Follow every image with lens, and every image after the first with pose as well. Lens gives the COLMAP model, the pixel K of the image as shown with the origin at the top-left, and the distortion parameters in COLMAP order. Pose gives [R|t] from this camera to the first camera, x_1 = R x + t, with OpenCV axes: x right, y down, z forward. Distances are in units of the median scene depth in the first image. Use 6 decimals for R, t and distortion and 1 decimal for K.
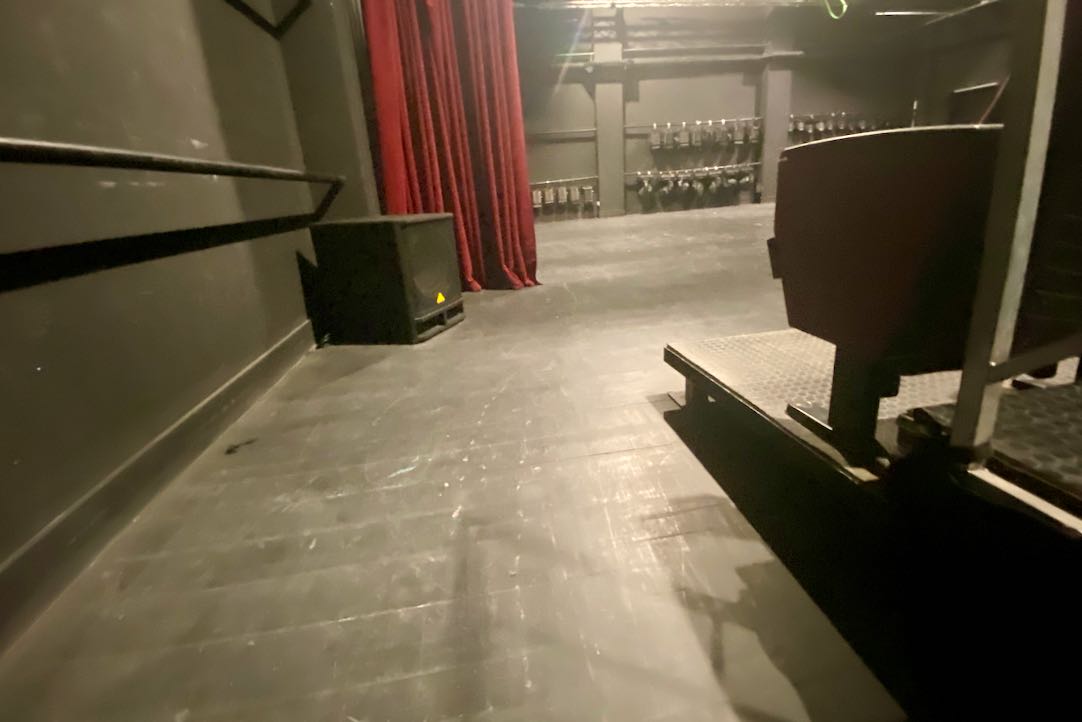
lens RADIAL K [[453.8, 0, 546.5], [0, 453.8, 349.6], [0, 0, 1]] dist [0.026617, -0.023974]
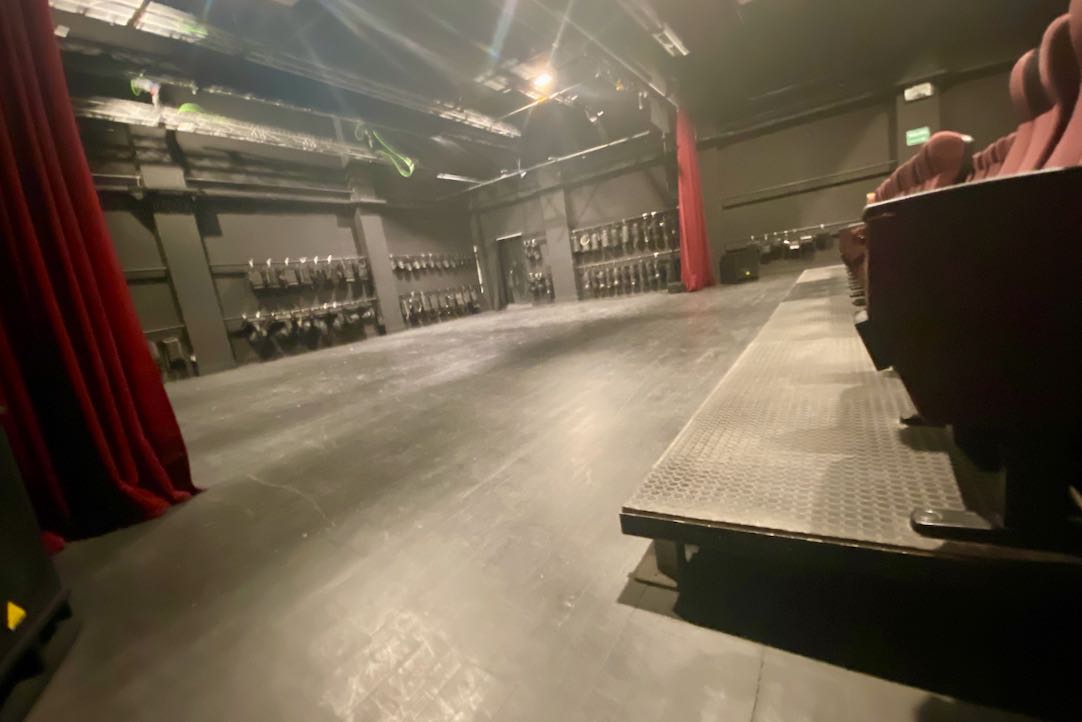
lens RADIAL K [[453.5, 0, 542.9], [0, 453.5, 382.9], [0, 0, 1]] dist [-0.017731, -0.000502]
pose [[0.657903, -0.187169, 0.729474, -0.057273], [0.340478, 0.937903, -0.066425, -0.039397], [-0.671743, 0.292071, 0.680776, 0.125913]]
